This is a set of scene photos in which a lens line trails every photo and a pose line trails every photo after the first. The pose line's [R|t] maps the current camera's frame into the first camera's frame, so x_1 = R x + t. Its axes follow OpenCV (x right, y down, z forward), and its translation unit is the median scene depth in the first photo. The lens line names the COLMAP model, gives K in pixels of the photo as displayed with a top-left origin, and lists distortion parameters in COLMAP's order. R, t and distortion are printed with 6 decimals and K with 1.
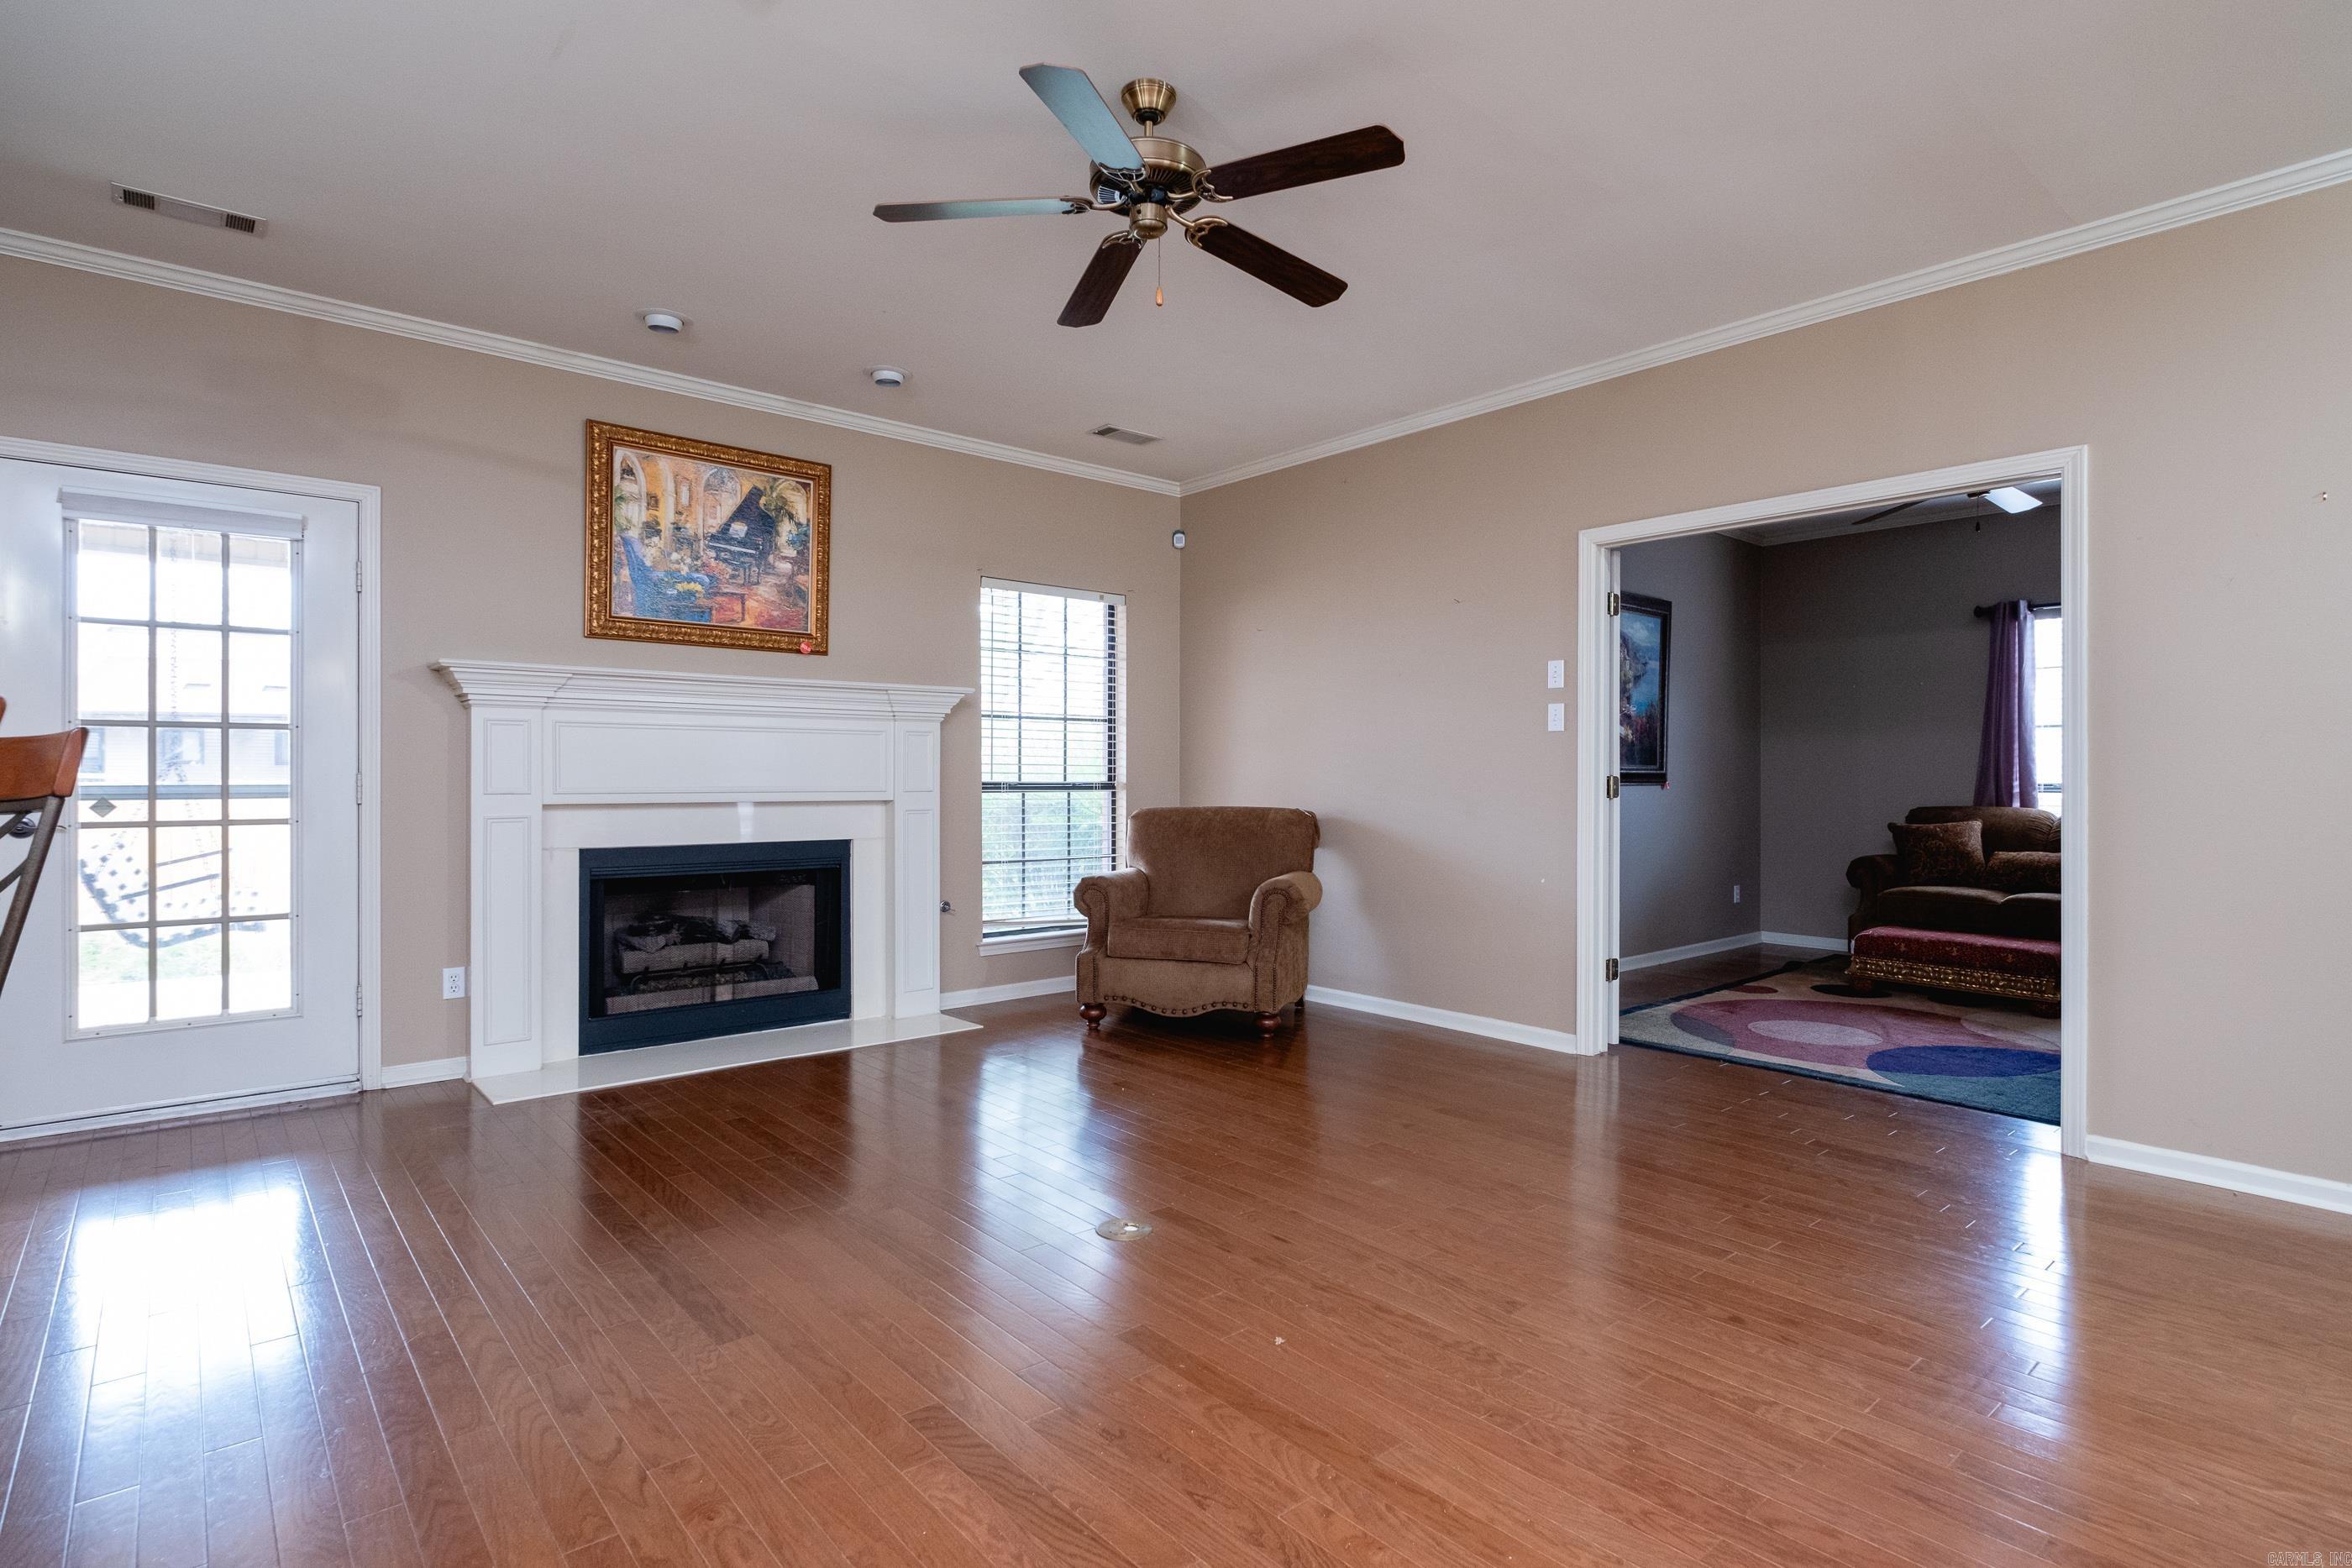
lens RADIAL K [[1176.6, 0, 1186.8], [0, 1176.6, 783.9], [0, 0, 1]] dist [-0.001837, -0.000101]
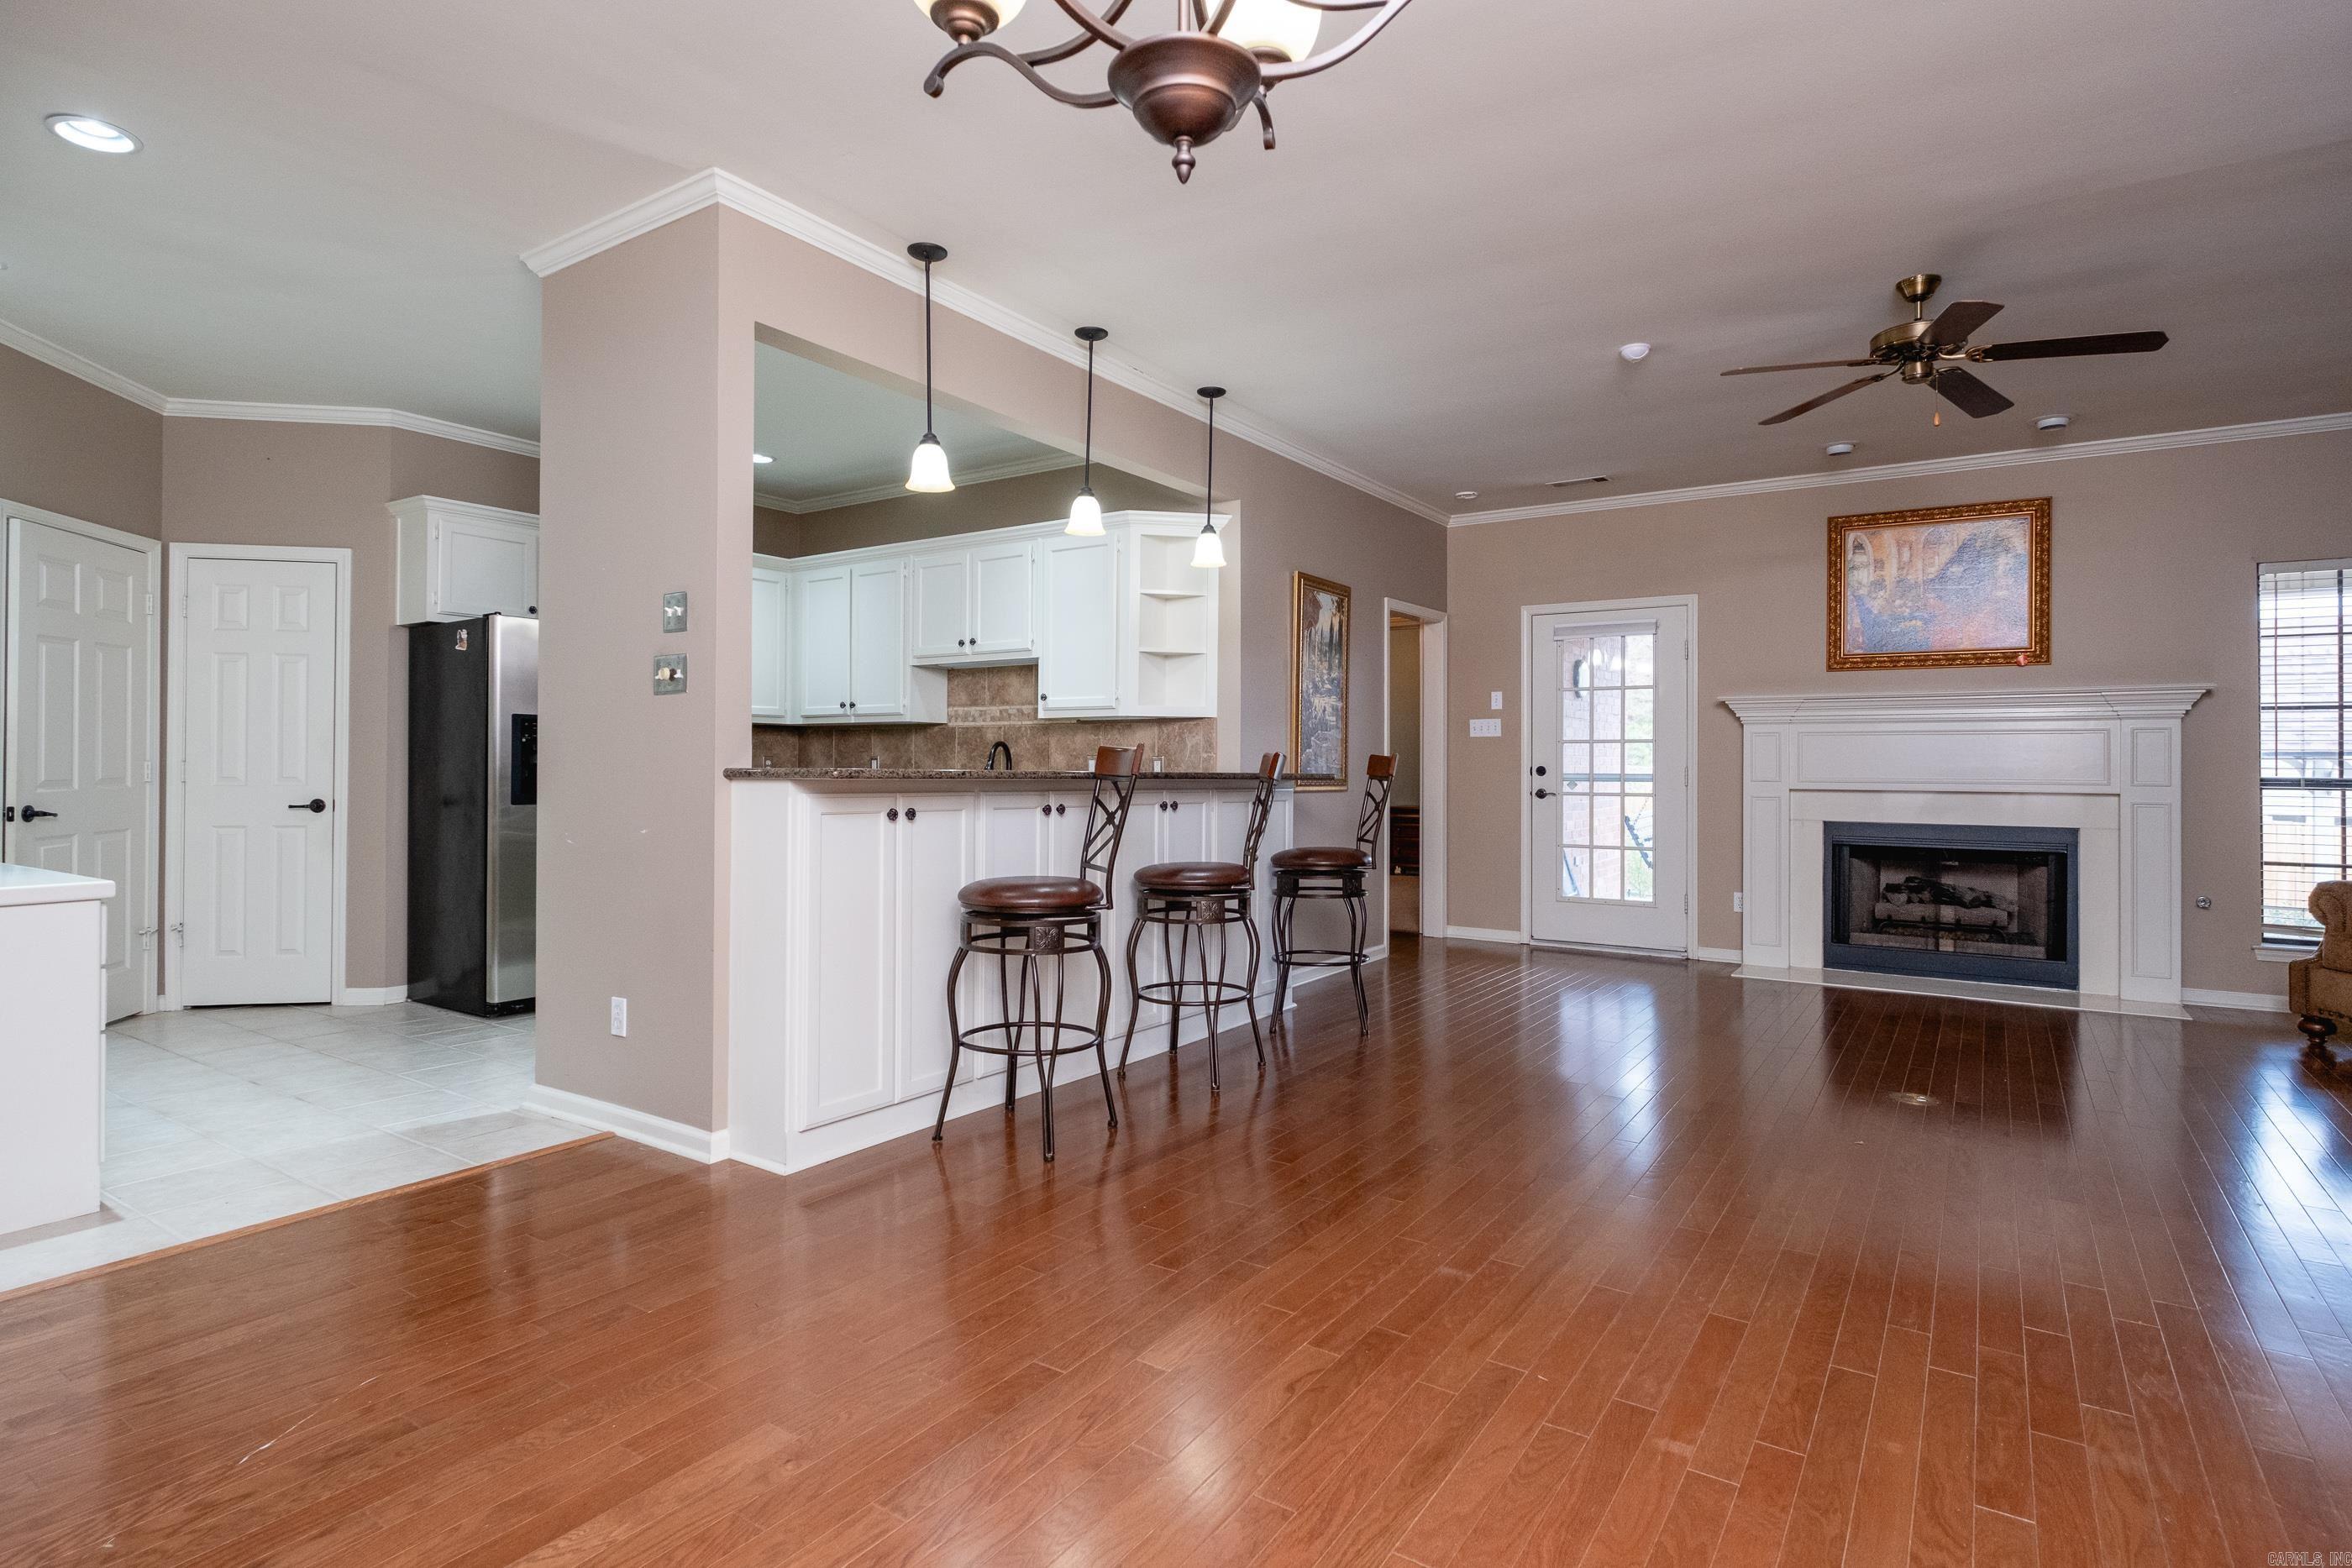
lens RADIAL K [[1188.6, 0, 1164.0], [0, 1188.6, 759.5], [0, 0, 1]] dist [-0.001287, -0.001754]
pose [[0.253719, -0.004722, -0.967266, 0.631004], [-0.010738, 0.999913, -0.007698, 0.000876], [0.967218, 0.012340, 0.253646, -0.123662]]
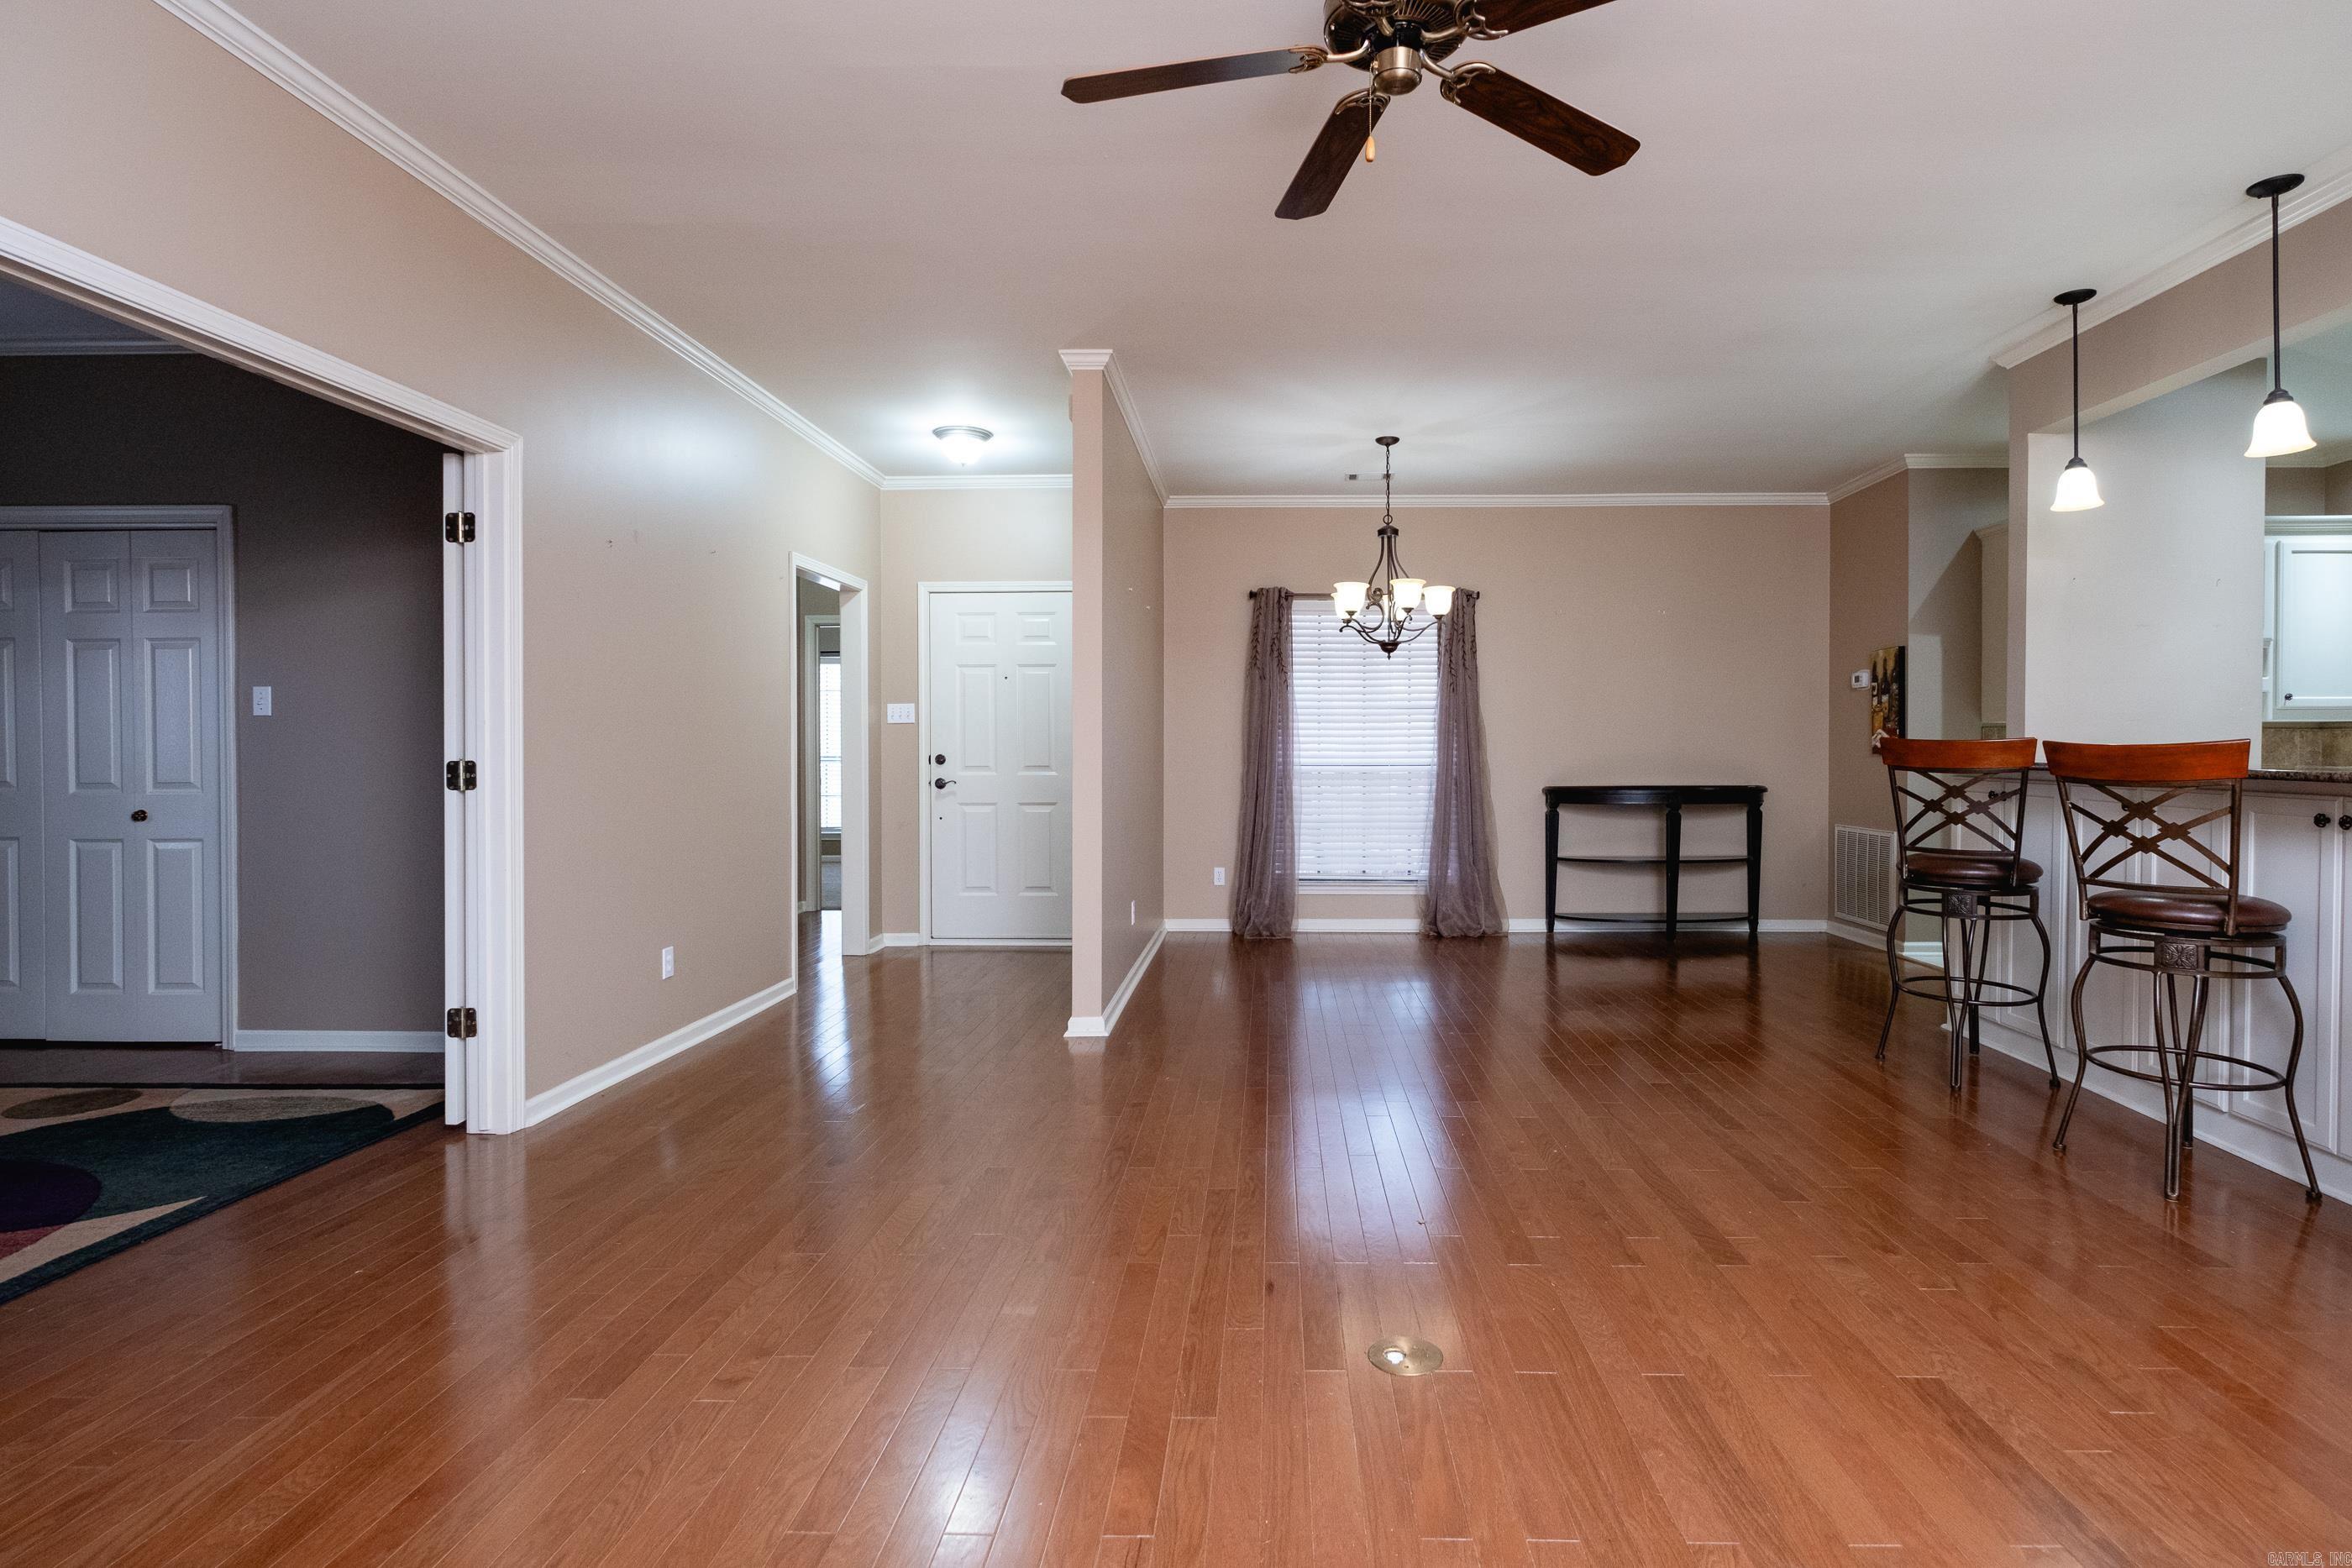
lens RADIAL K [[1182.8, 0, 1246.3], [0, 1182.8, 766.4], [0, 0, 1]] dist [-0.000246, -0.000272]
pose [[-0.742336, -0.011984, 0.669921, -0.288281], [0.002982, 0.999771, 0.021189, -0.013009], [-0.670021, 0.017727, -0.742130, 0.965546]]
